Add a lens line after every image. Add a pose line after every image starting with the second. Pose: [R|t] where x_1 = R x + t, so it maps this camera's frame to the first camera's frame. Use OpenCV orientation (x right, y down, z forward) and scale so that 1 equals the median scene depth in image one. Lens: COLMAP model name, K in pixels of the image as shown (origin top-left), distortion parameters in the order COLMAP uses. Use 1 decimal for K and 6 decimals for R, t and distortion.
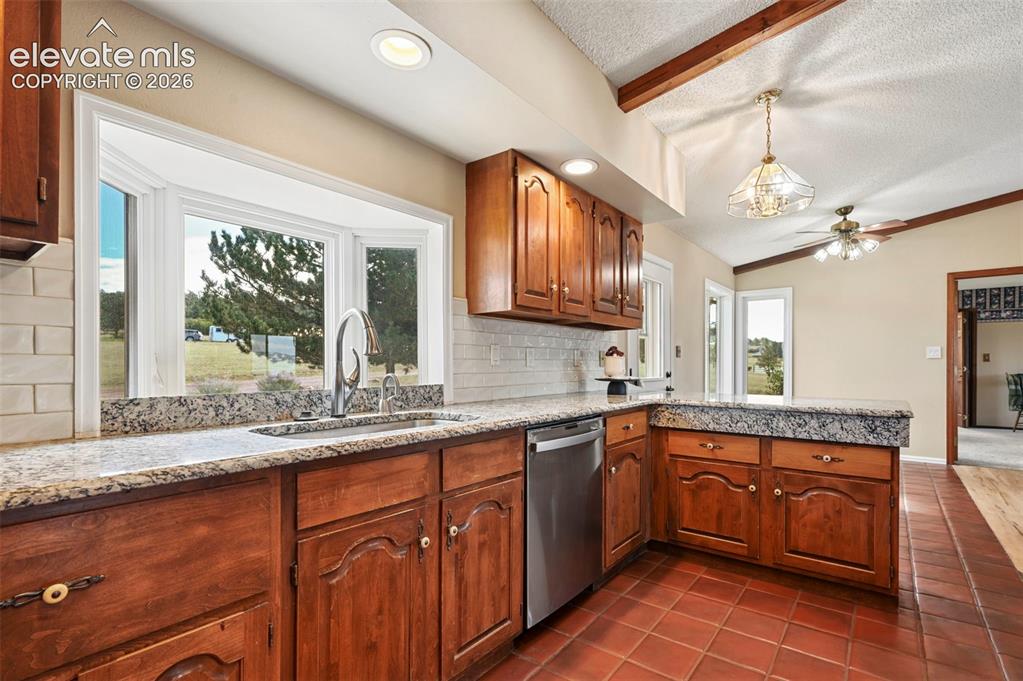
lens RADIAL K [[491.9, 0, 512.9], [0, 491.9, 368.3], [0, 0, 1]] dist [0.001340, 0.000196]
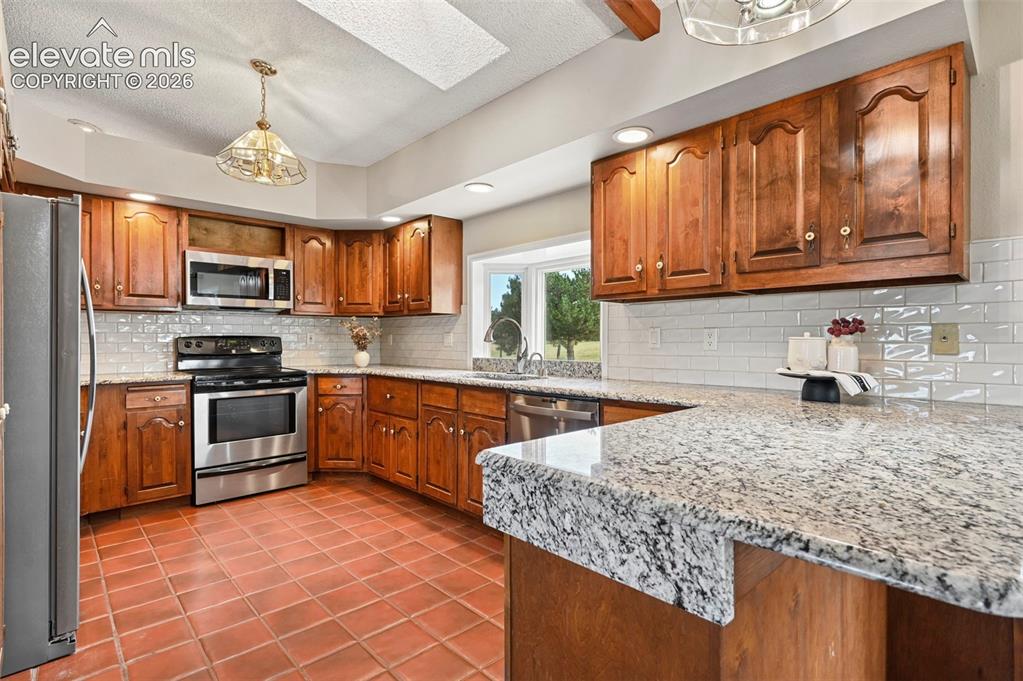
lens RADIAL K [[491.9, 0, 511.5], [0, 491.9, 340.5], [0, 0, 1]] dist [0.000416, 0.000324]
pose [[-0.161816, -0.001783, -0.986819, 1.416491], [-0.007034, 0.999975, -0.000654, -0.026329], [0.986796, 0.006835, -0.161824, 1.201005]]
